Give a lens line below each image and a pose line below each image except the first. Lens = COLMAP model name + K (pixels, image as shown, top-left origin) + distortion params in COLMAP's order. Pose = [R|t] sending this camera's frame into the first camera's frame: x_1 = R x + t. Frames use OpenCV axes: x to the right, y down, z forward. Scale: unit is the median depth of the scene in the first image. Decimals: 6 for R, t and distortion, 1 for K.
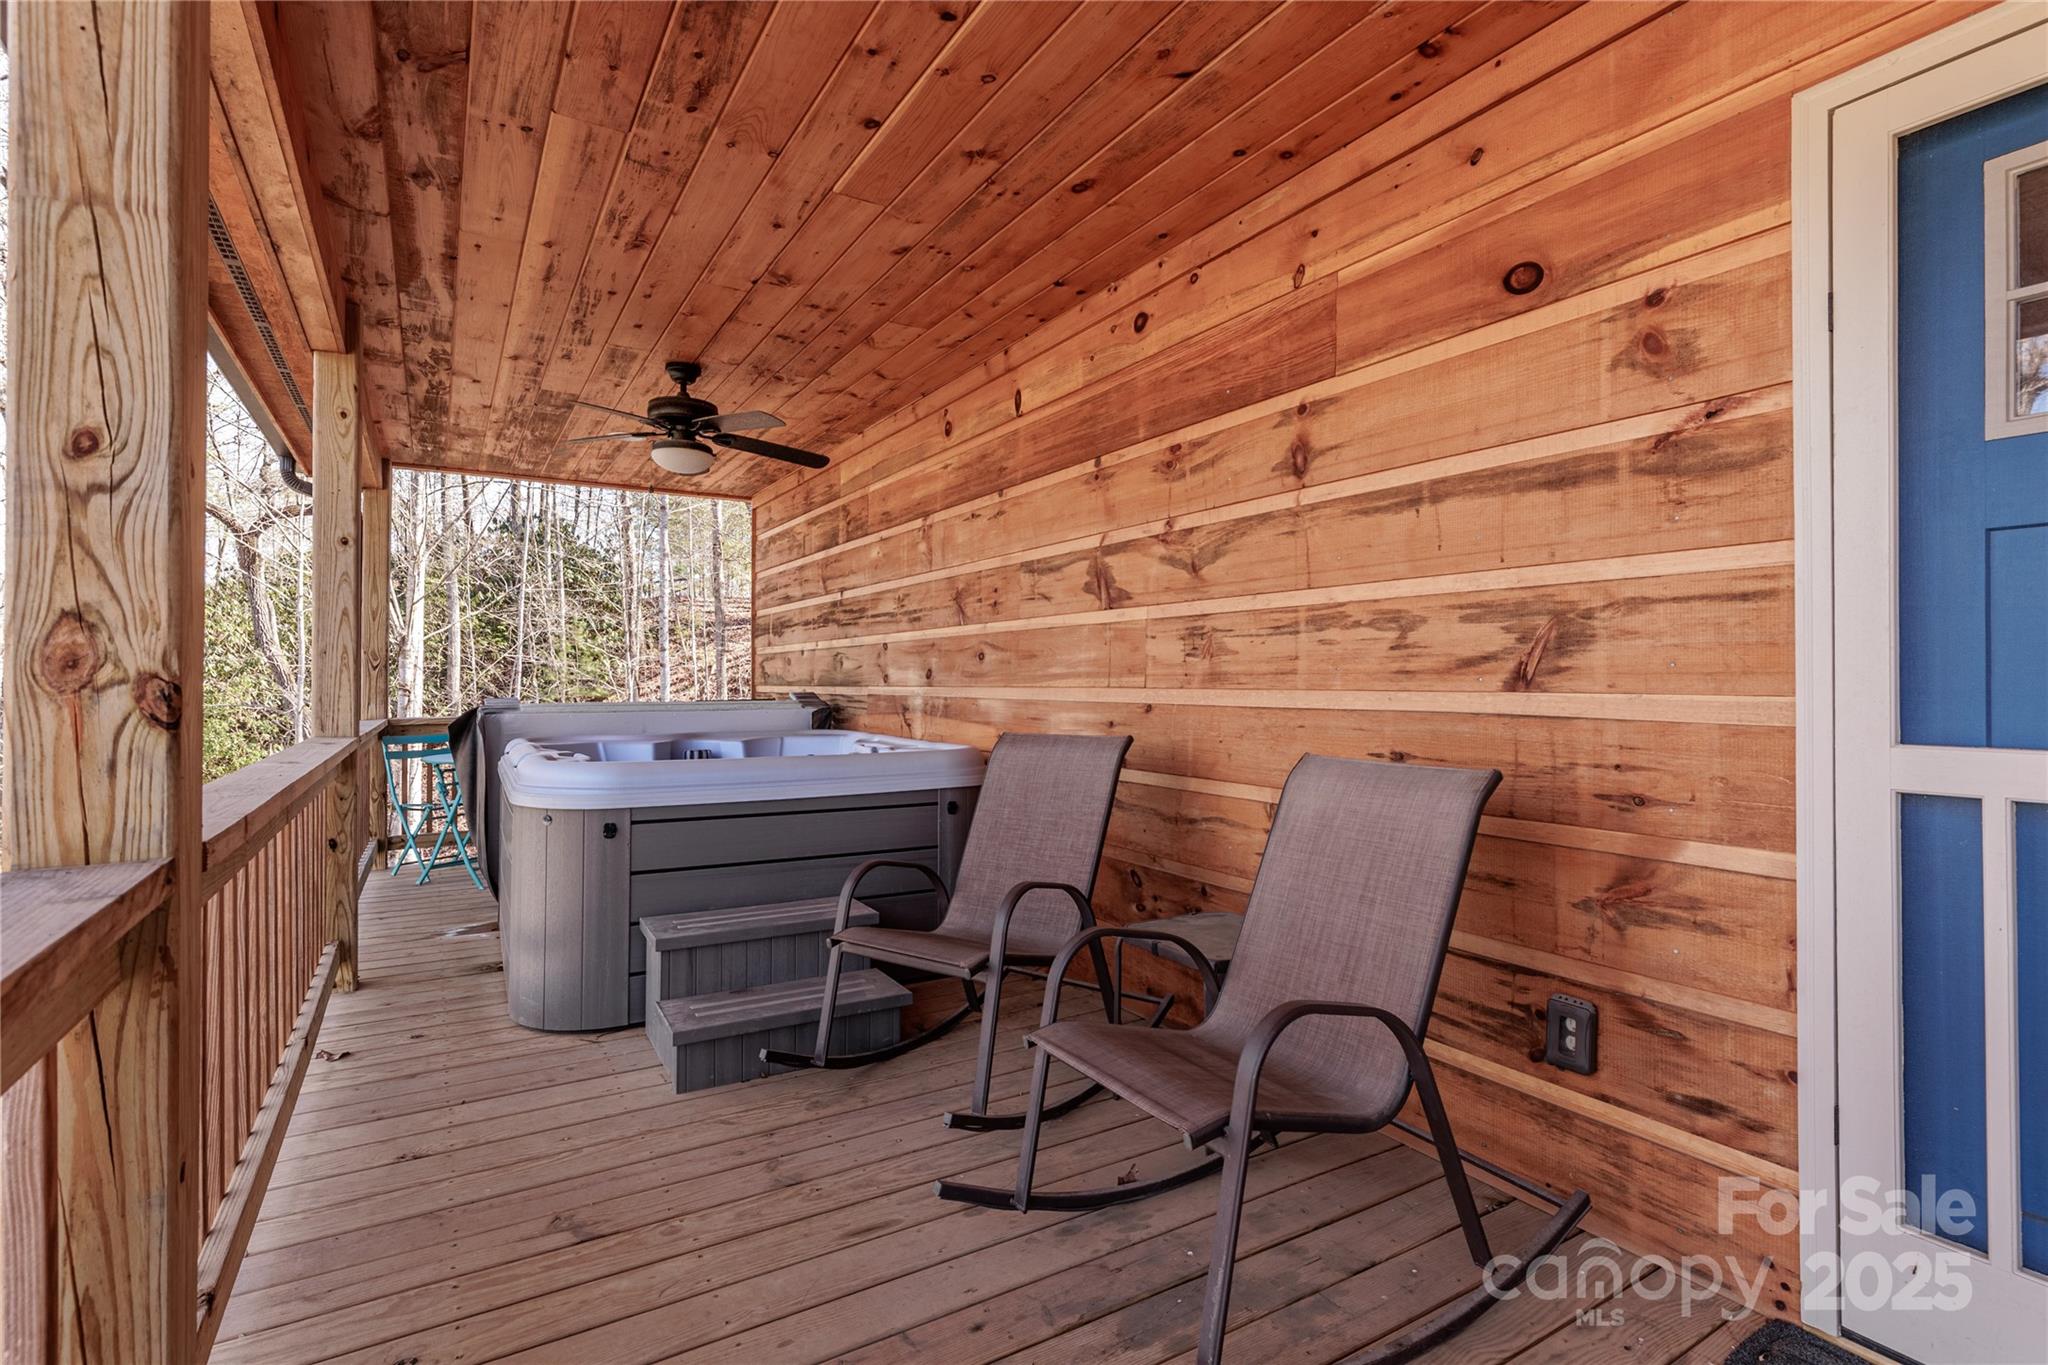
lens RADIAL K [[937.3, 0, 965.4], [0, 937.3, 669.2], [0, 0, 1]] dist [0.000430, 0.000066]
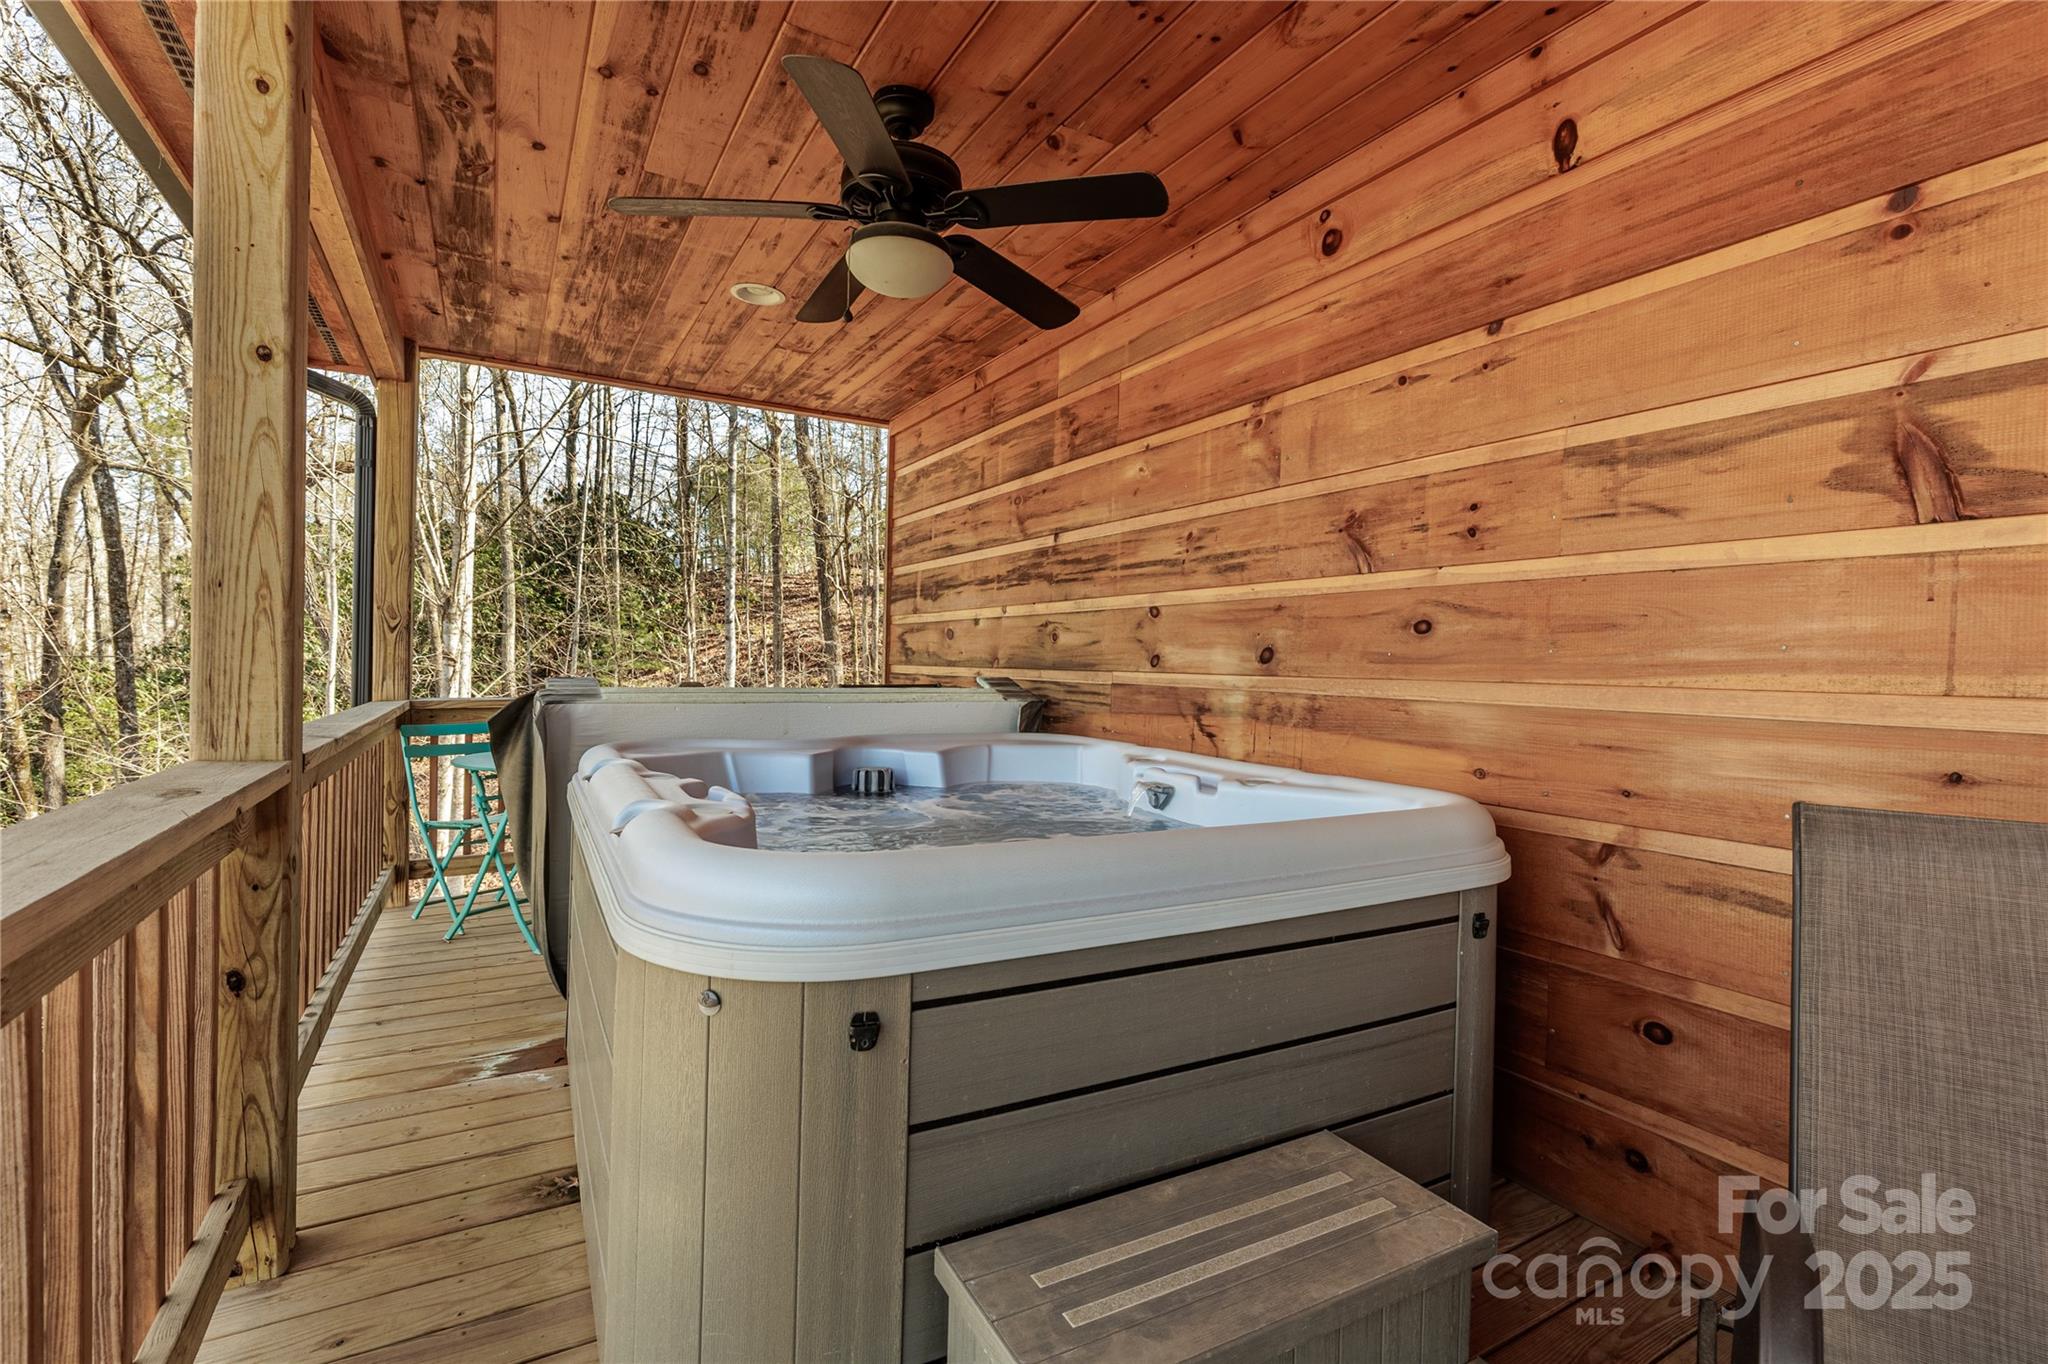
lens RADIAL K [[937.8, 0, 1012.3], [0, 937.8, 672.3], [0, 0, 1]] dist [0.001015, 0.000840]
pose [[0.999735, 0.022162, -0.006226, -0.190795], [-0.022007, 0.999468, 0.024068, 0.004696], [0.006756, -0.023925, 0.999691, 0.362594]]
